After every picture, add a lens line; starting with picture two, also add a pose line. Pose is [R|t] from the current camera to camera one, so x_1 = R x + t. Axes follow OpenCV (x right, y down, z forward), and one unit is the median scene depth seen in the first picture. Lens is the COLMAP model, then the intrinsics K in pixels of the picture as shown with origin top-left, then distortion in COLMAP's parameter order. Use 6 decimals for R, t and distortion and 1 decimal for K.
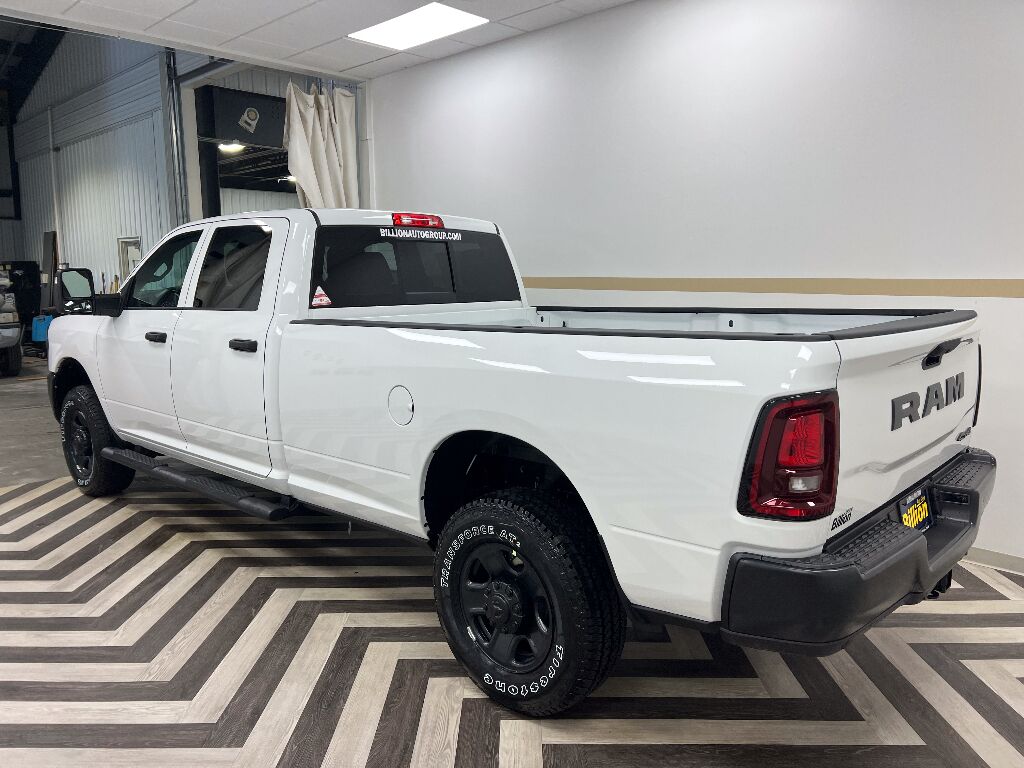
lens RADIAL K [[780.1, 0, 525.7], [0, 780.1, 391.6], [0, 0, 1]] dist [0.091701, -0.126806]
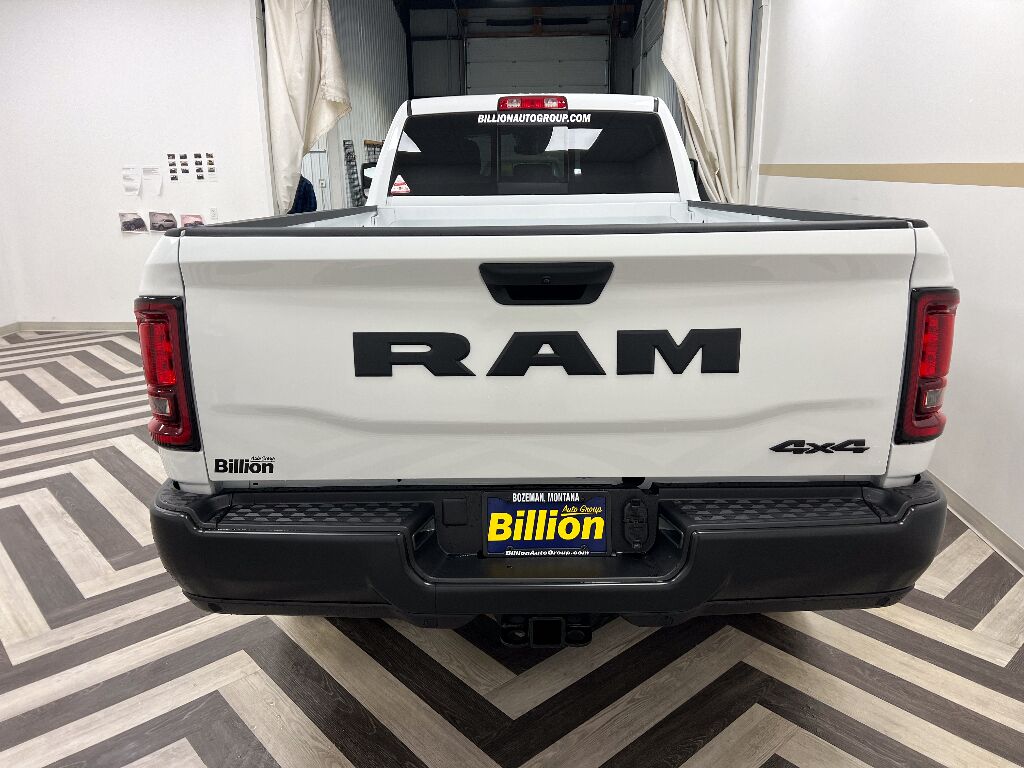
lens RADIAL K [[770.5, 0, 512.0], [0, 770.5, 384.0], [0, 0, 1]] dist [0.080984, -0.130767]
pose [[0.660242, 0.194404, -0.725457, 0.605633], [-0.106081, 0.980374, 0.166171, -0.042020], [0.743523, -0.032756, 0.667907, 0.362598]]
